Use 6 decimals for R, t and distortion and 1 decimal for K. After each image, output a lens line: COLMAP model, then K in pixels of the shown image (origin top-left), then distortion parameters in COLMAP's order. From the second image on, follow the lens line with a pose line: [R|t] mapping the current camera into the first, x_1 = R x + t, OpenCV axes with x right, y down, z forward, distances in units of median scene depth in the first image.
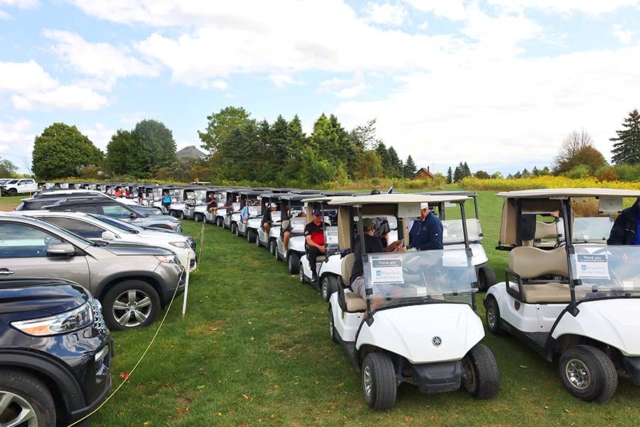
lens RADIAL K [[400.4, 0, 320.0], [0, 400.4, 213.5], [0, 0, 1]] dist [-0.038517, 0.002796]
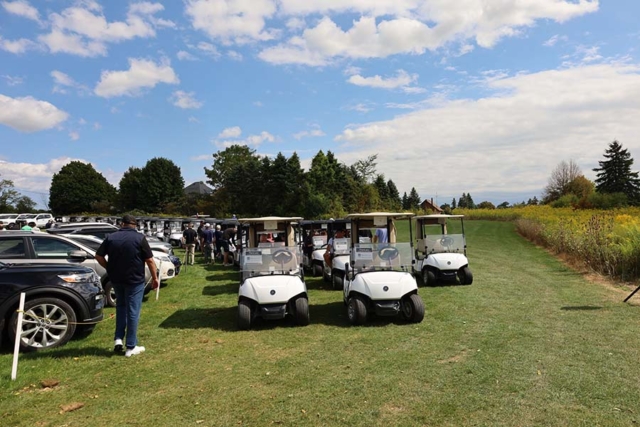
lens RADIAL K [[400.4, 0, 320.0], [0, 400.4, 213.5], [0, 0, 1]] dist [-0.038517, 0.002796]
pose [[0.999632, -0.011680, -0.024491, 0.031579], [0.009634, 0.996581, -0.082058, 0.005755], [0.025366, 0.081792, 0.996327, -0.050830]]
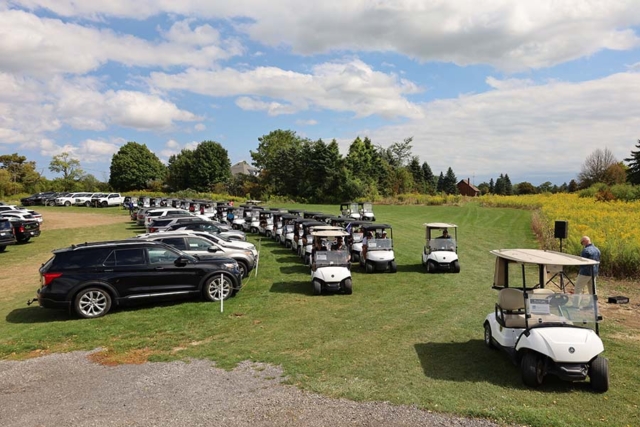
lens RADIAL K [[400.4, 0, 320.0], [0, 400.4, 213.5], [0, 0, 1]] dist [-0.038517, 0.002796]
pose [[0.993574, 0.012871, -0.112451, 0.031672], [-0.015125, 0.999701, -0.019215, -0.008781], [0.112171, 0.020793, 0.993471, -0.138910]]
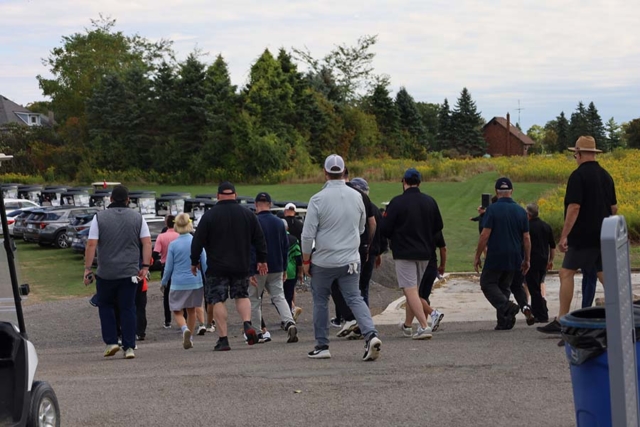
lens RADIAL K [[1125.7, 0, 320.0], [0, 1125.7, 213.5], [0, 0, 1]] dist [-0.024480, -0.051732]
pose [[0.998247, -0.020270, 0.055609, -0.009682], [0.021051, 0.999687, -0.013497, 0.008378], [-0.055318, 0.014644, 0.998361, -0.611738]]
